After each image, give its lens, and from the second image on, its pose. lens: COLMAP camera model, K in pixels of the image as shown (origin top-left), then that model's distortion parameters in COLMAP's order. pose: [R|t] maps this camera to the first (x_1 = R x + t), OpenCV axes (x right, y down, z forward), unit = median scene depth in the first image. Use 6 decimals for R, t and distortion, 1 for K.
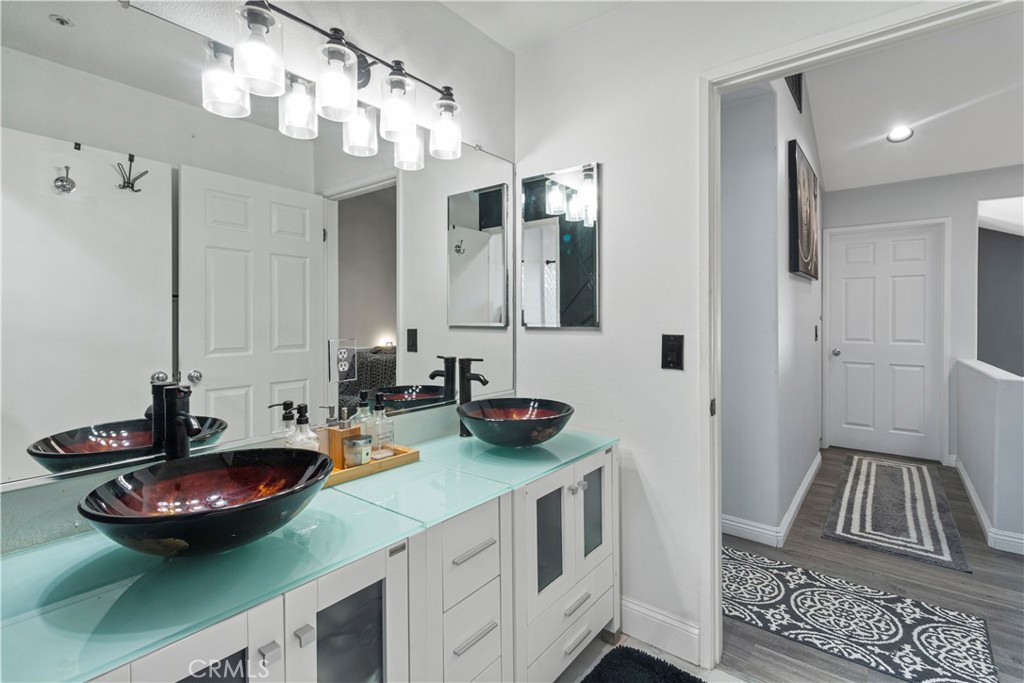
lens RADIAL K [[476.4, 0, 529.7], [0, 476.4, 319.4], [0, 0, 1]] dist [-0.005643, -0.000189]
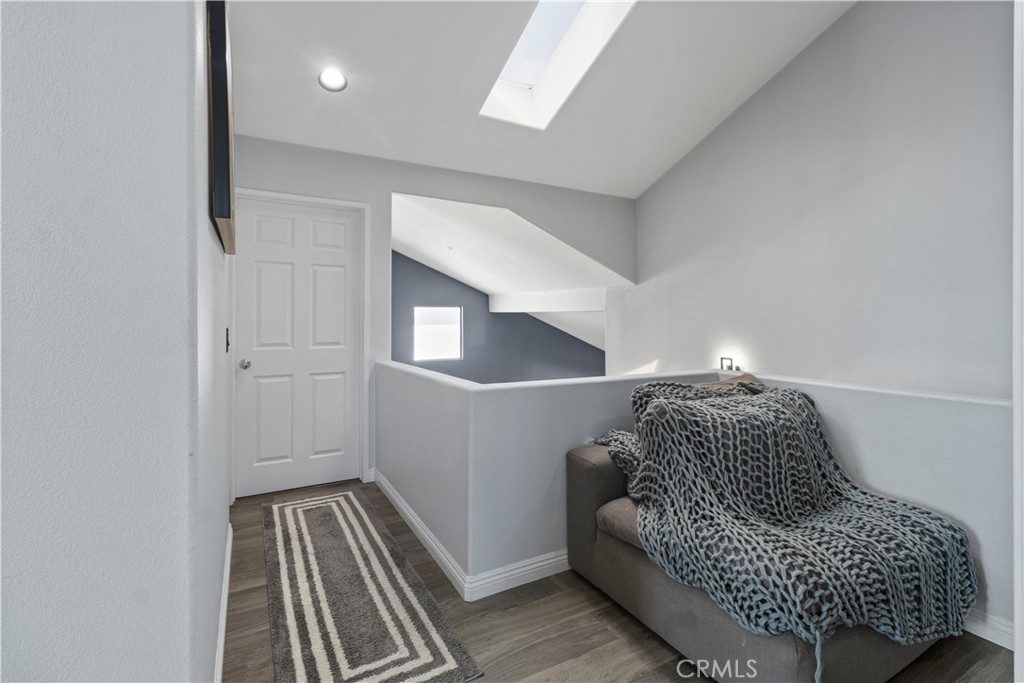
lens RADIAL K [[476.4, 0, 524.1], [0, 476.4, 316.5], [0, 0, 1]] dist [-0.005643, -0.000189]
pose [[0.389287, 0.002549, 0.921113, 0.188409], [0.000276, 0.999996, -0.002884, 0.000127], [-0.921117, 0.001377, 0.389284, 0.418980]]
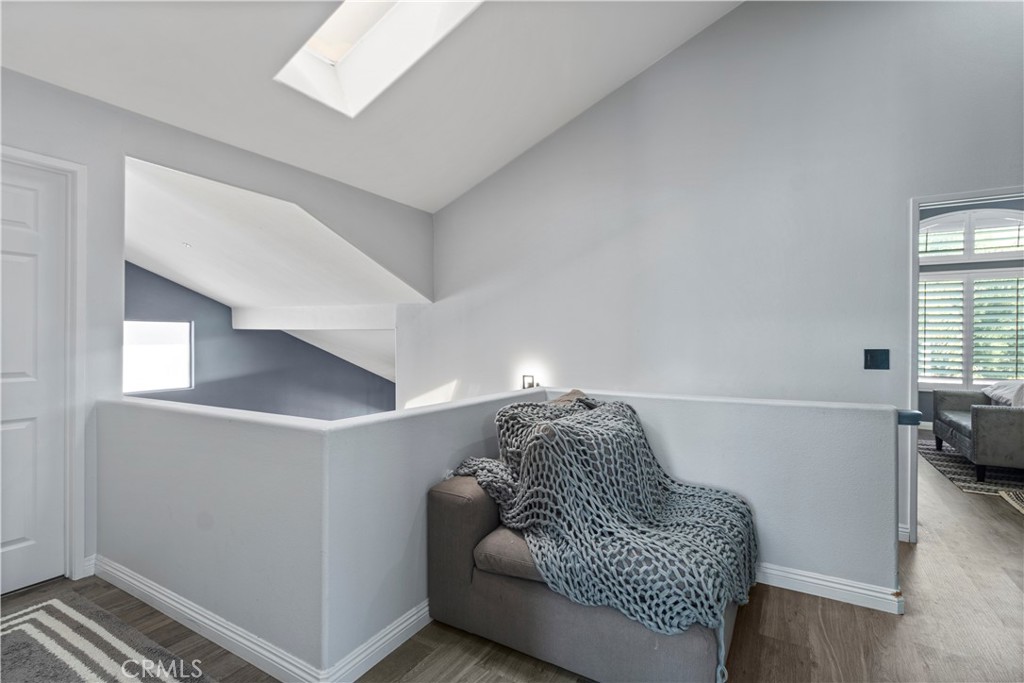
lens RADIAL K [[476.4, 0, 519.2], [0, 476.4, 339.6], [0, 0, 1]] dist [-0.005643, -0.000189]
pose [[-0.137851, -0.005333, 0.990439, 0.230521], [-0.004749, 0.999978, 0.004724, 0.000275], [-0.990442, -0.004052, -0.137873, 0.586483]]
